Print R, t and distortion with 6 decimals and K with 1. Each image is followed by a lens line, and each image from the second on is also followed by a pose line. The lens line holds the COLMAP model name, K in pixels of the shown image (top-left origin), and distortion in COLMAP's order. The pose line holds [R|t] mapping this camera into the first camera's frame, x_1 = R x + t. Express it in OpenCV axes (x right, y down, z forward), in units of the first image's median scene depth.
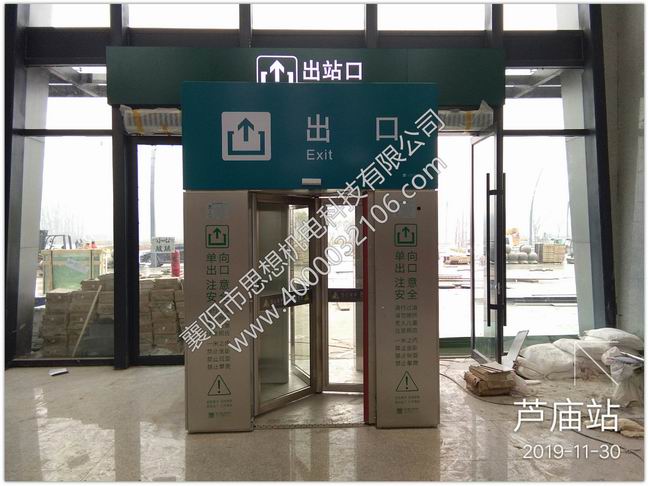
lens RADIAL K [[512.0, 0, 331.1], [0, 512.0, 240.1], [0, 0, 1]] dist [0.018217, -0.009471]
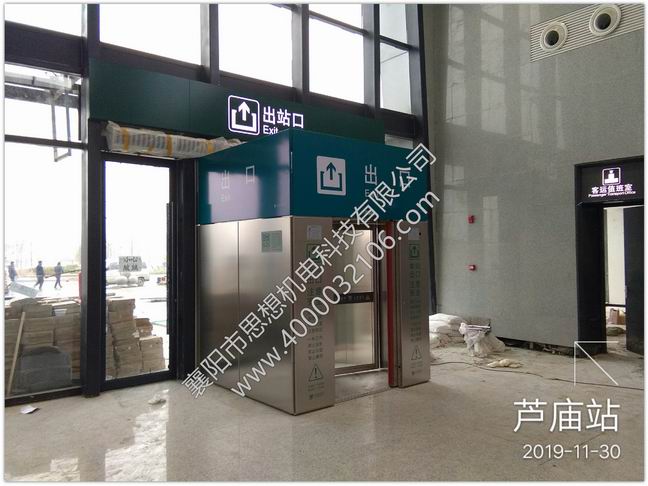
lens RADIAL K [[512.0, 0, 322.3], [0, 512.0, 240.8], [0, 0, 1]] dist [0.018217, -0.009471]
pose [[0.807338, 0.010500, 0.589996, -0.640131], [0.014023, 0.999218, -0.036970, 0.006538], [-0.589923, 0.038121, 0.806559, -0.020531]]
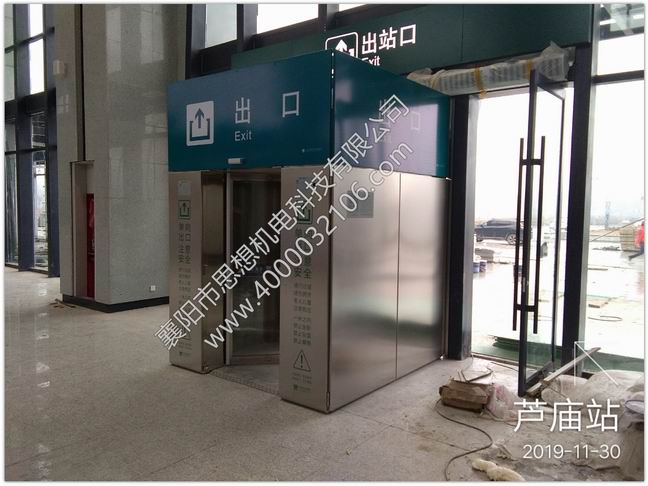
lens RADIAL K [[512.0, 0, 336.4], [0, 512.0, 242.3], [0, 0, 1]] dist [0.018217, -0.009471]
pose [[0.771582, 0.060983, -0.633200, 0.558478], [-0.029713, 0.997763, 0.059887, -0.009020], [0.635436, -0.027393, 0.771668, 0.194808]]
